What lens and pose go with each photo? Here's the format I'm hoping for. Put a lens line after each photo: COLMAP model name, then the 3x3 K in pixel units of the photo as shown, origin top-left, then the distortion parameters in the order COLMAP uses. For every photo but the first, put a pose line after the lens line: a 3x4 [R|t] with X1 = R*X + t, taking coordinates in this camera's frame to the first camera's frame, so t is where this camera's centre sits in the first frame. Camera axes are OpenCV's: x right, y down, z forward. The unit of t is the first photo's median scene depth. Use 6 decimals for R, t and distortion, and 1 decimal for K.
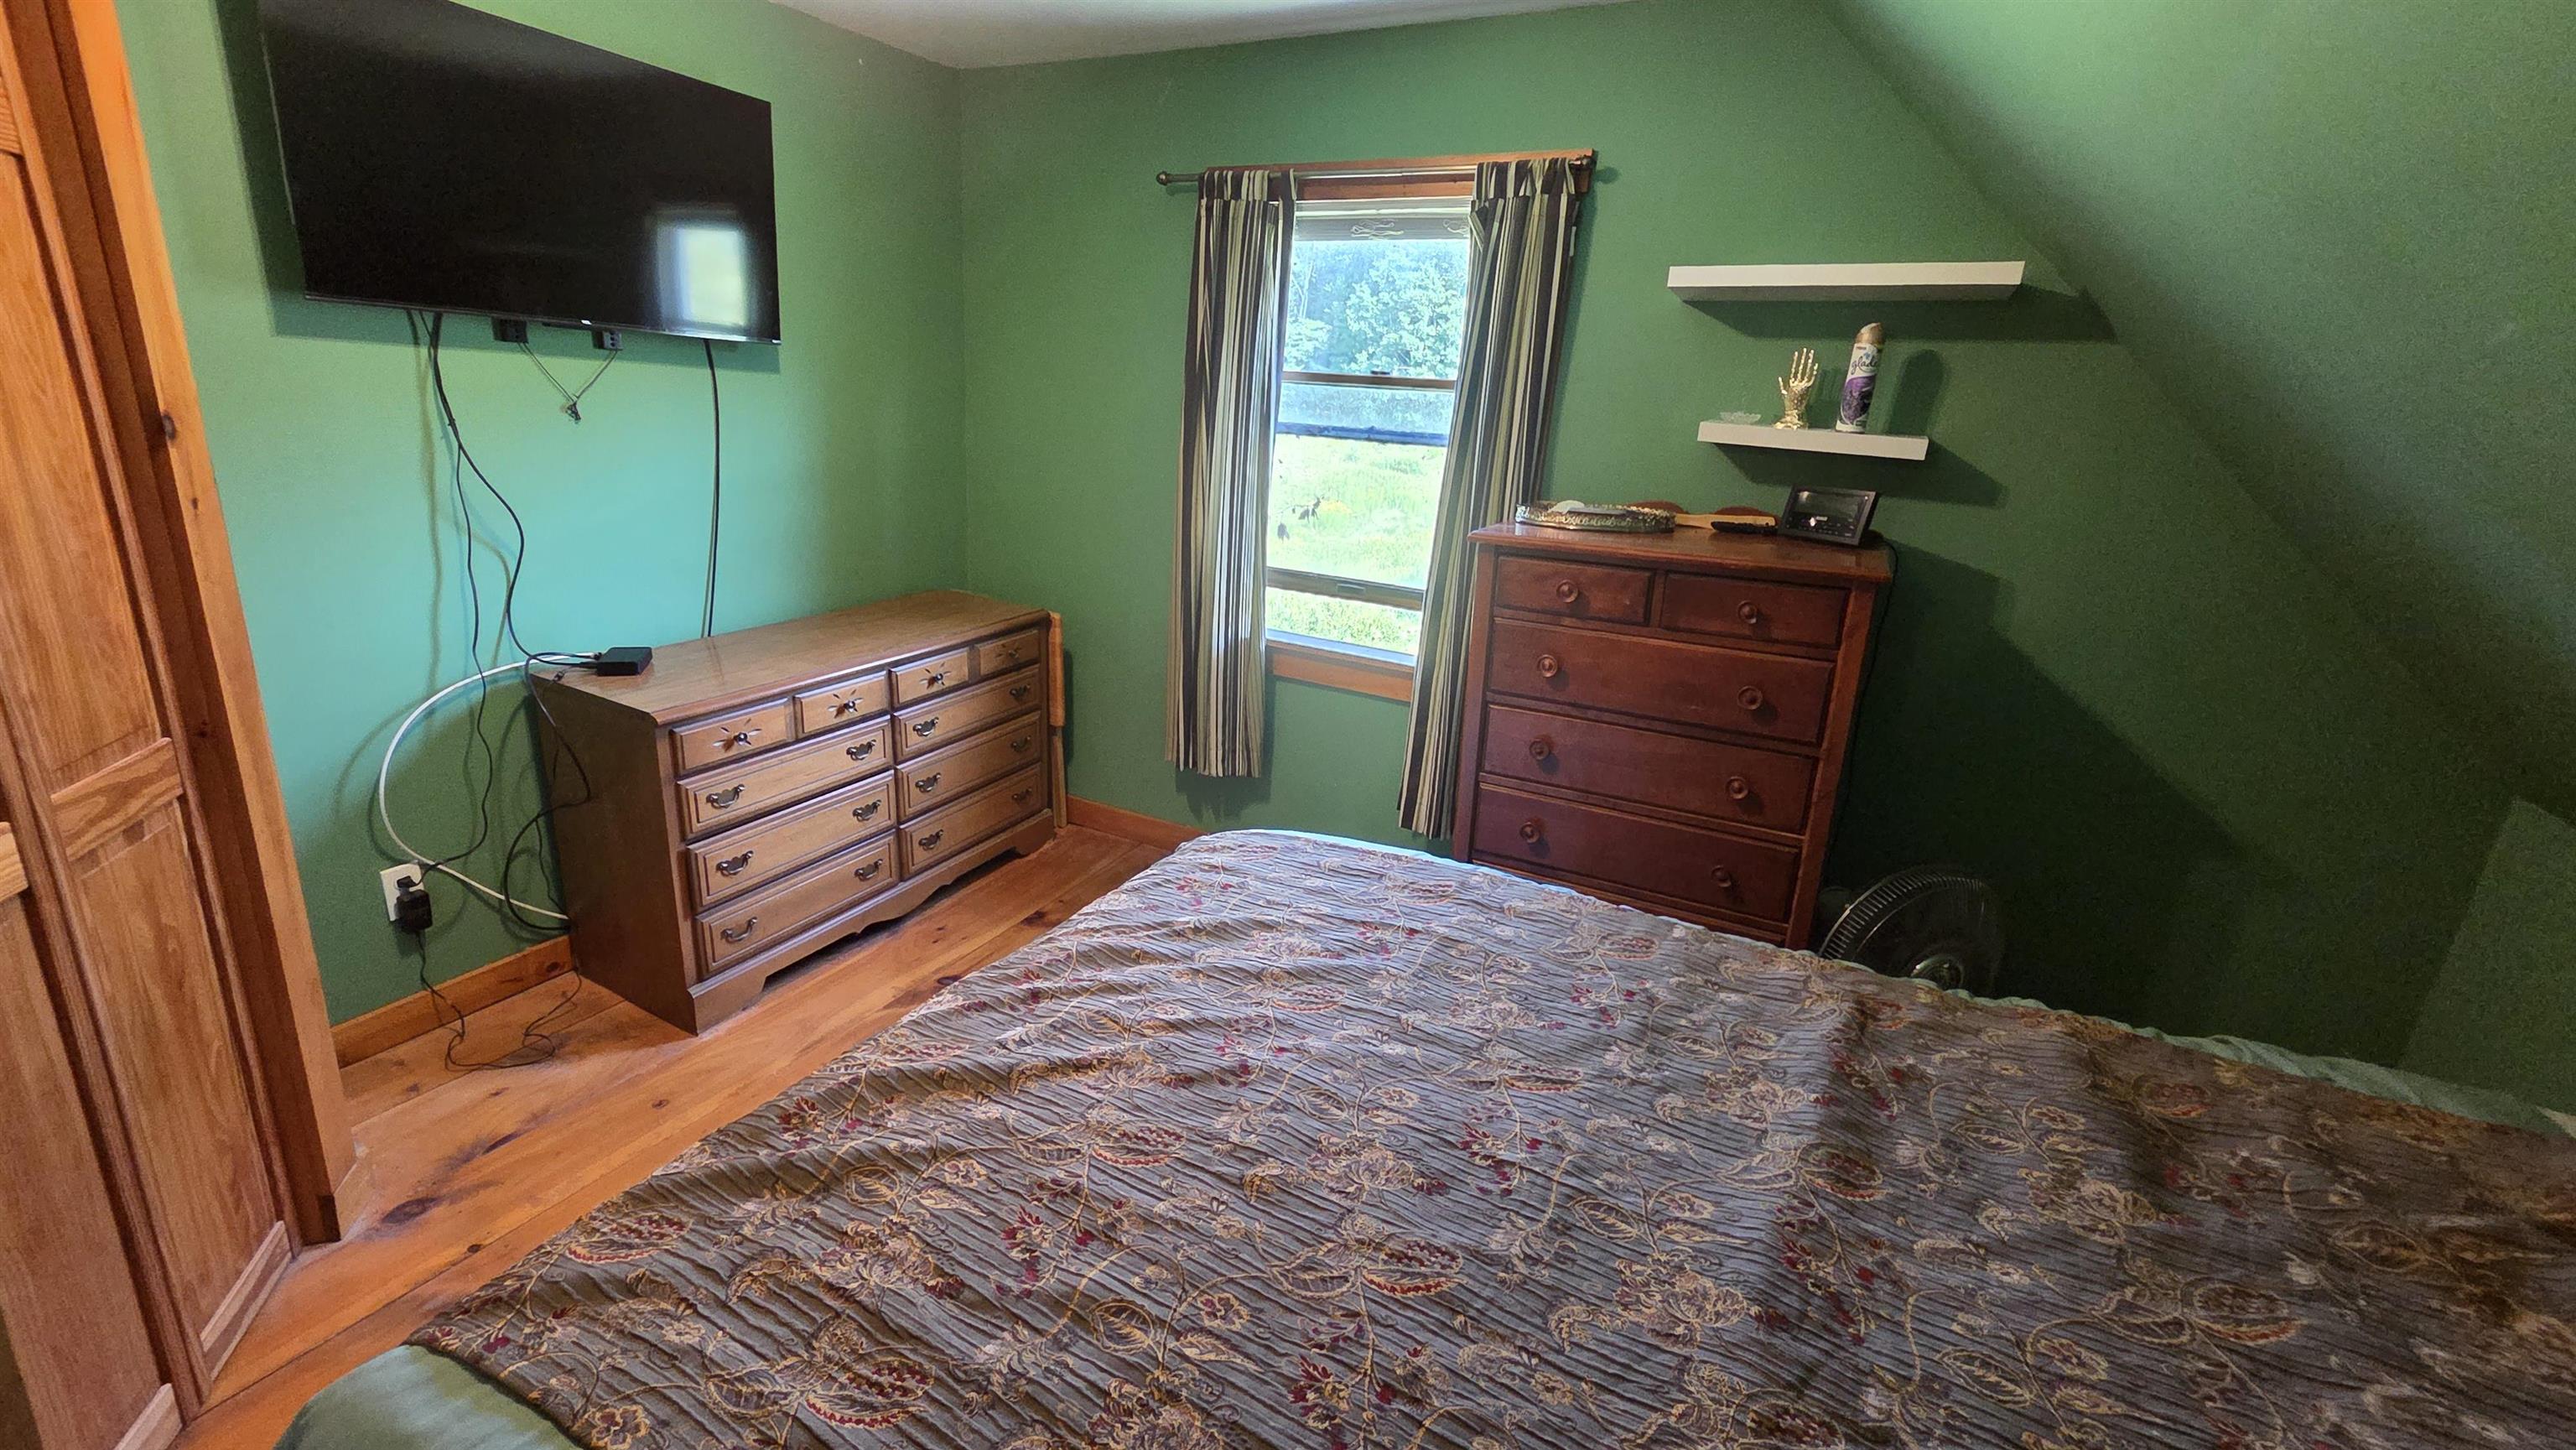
lens RADIAL K [[1080.2, 0, 1287.3], [0, 1080.2, 689.3], [0, 0, 1]] dist [0.001524, -0.000428]
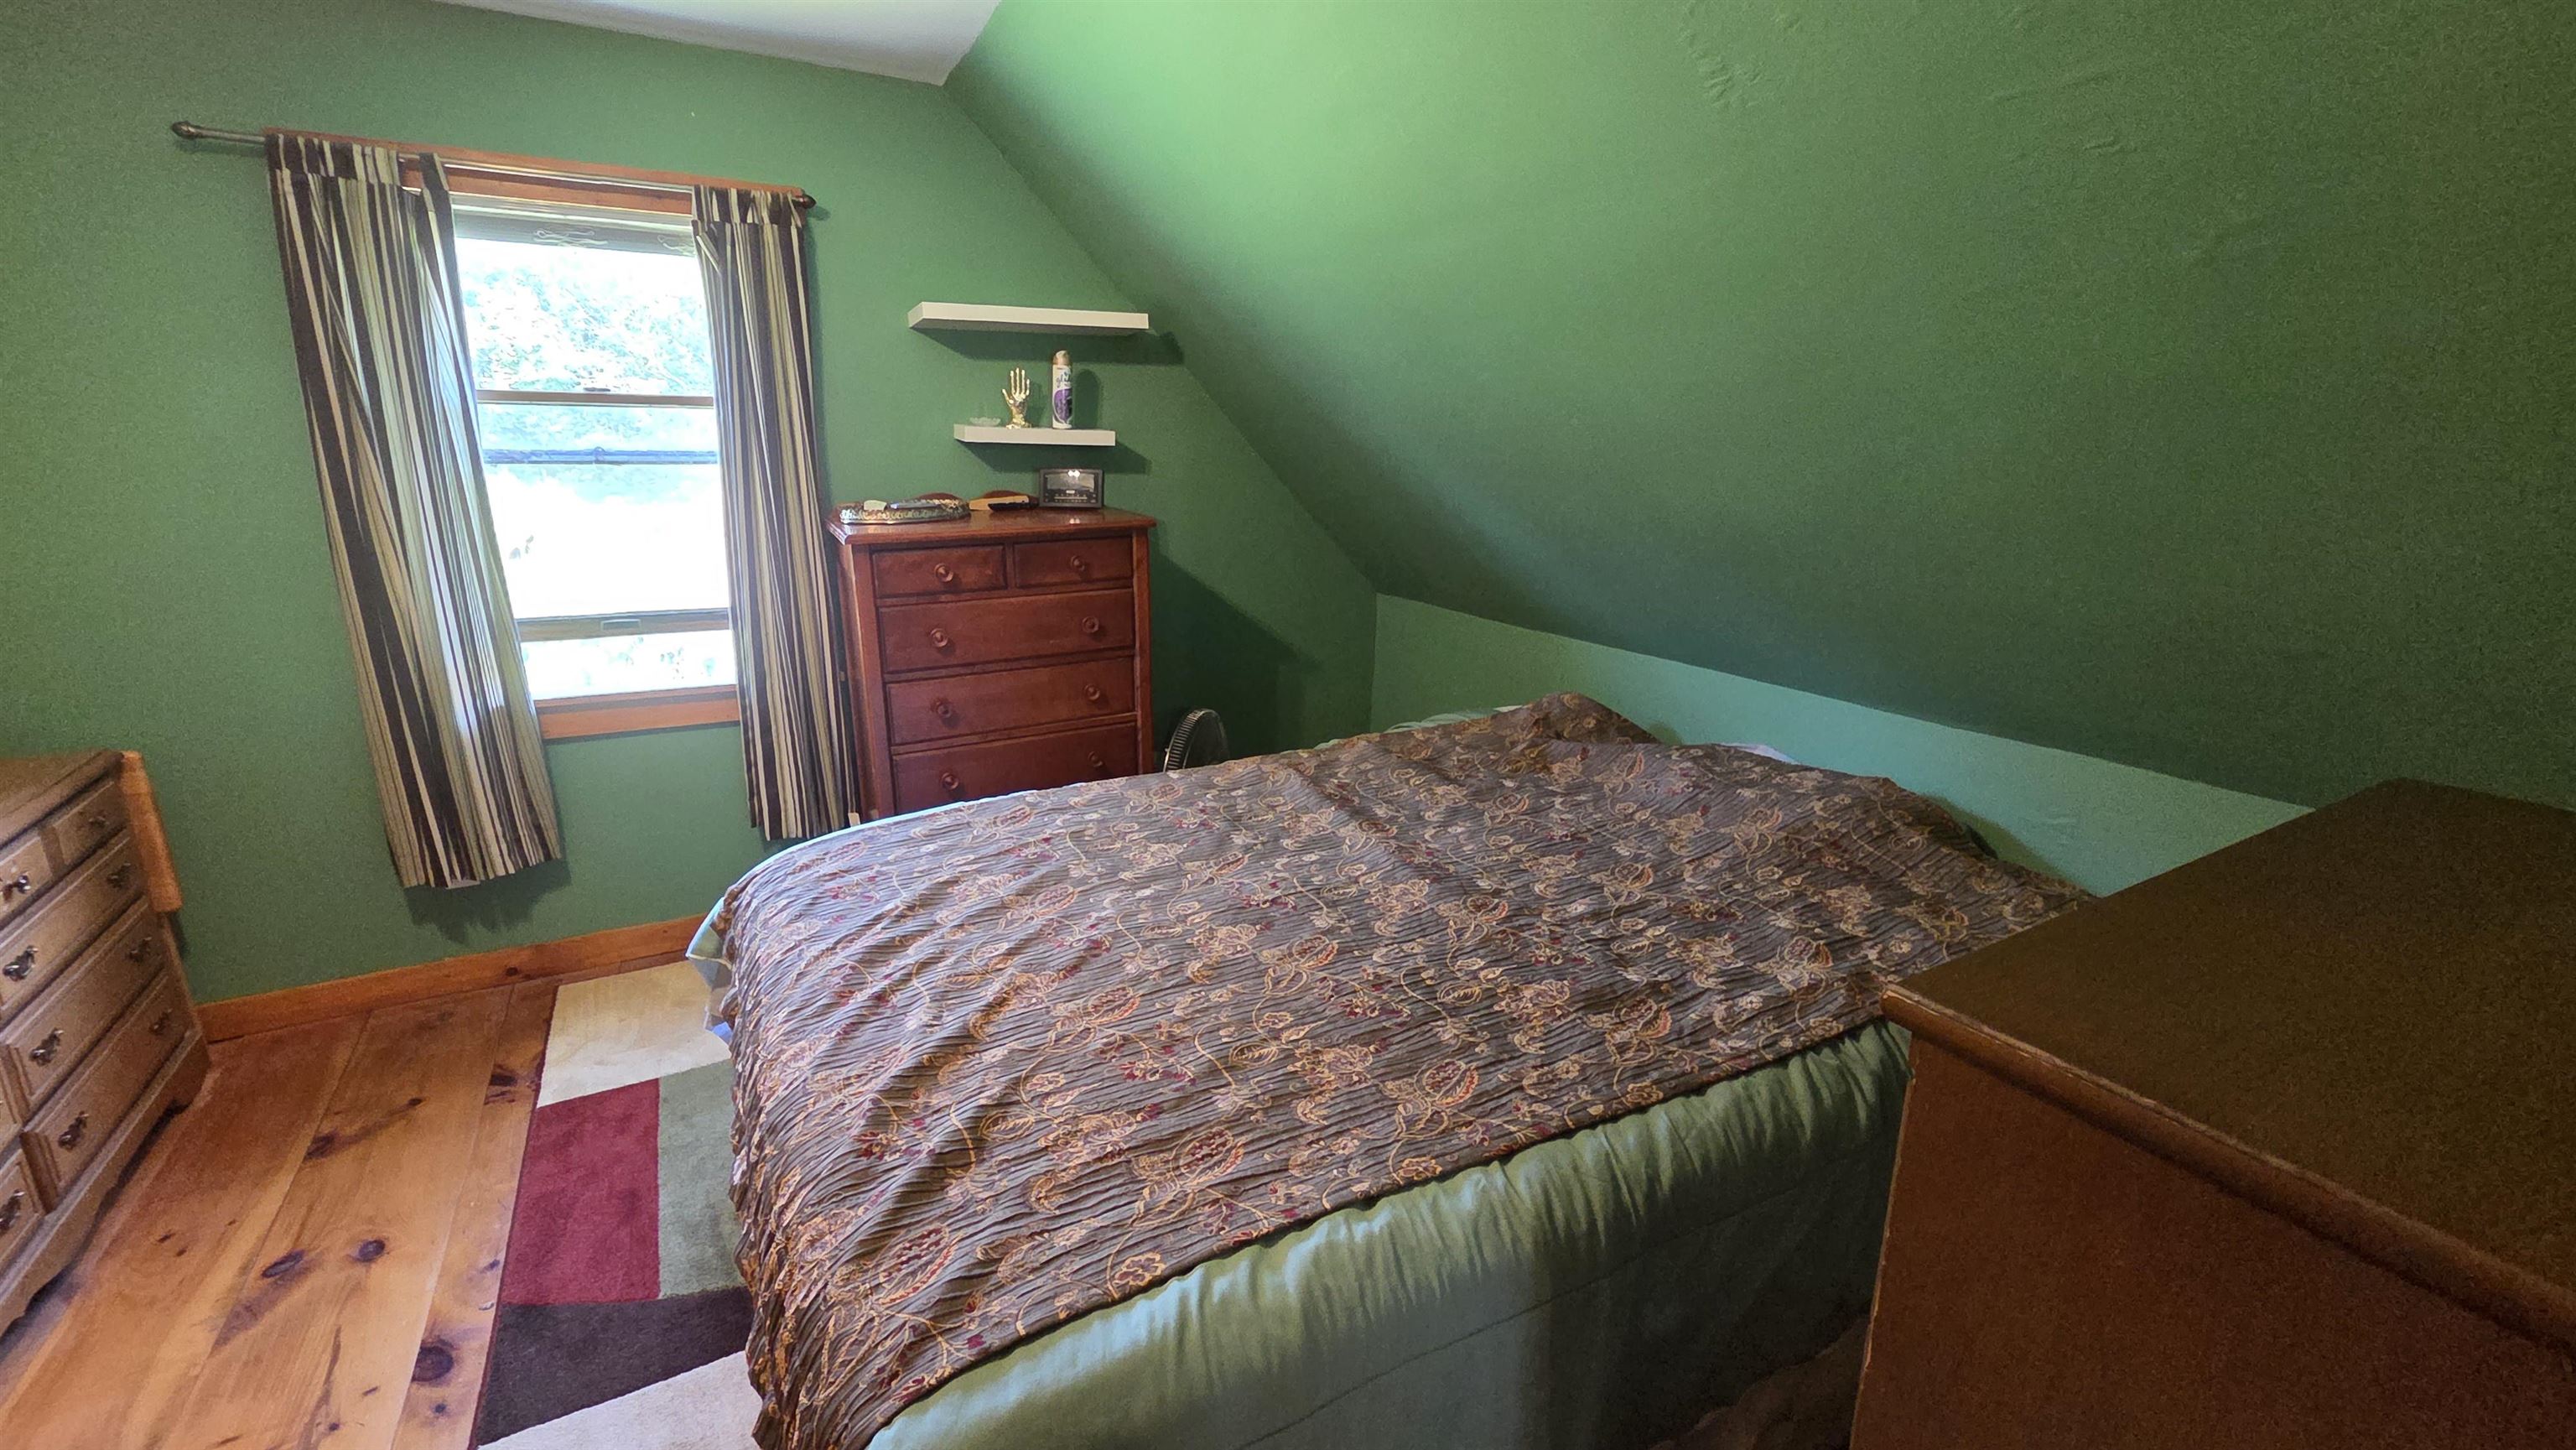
lens RADIAL K [[1060.1, 0, 1287.5], [0, 1060.1, 682.8], [0, 0, 1]] dist [0.013745, 0.000131]
pose [[0.540441, -0.245283, 0.804835, -0.512350], [0.240266, 0.961723, 0.131760, -0.036454], [-0.806347, 0.122166, 0.578688, 0.023144]]
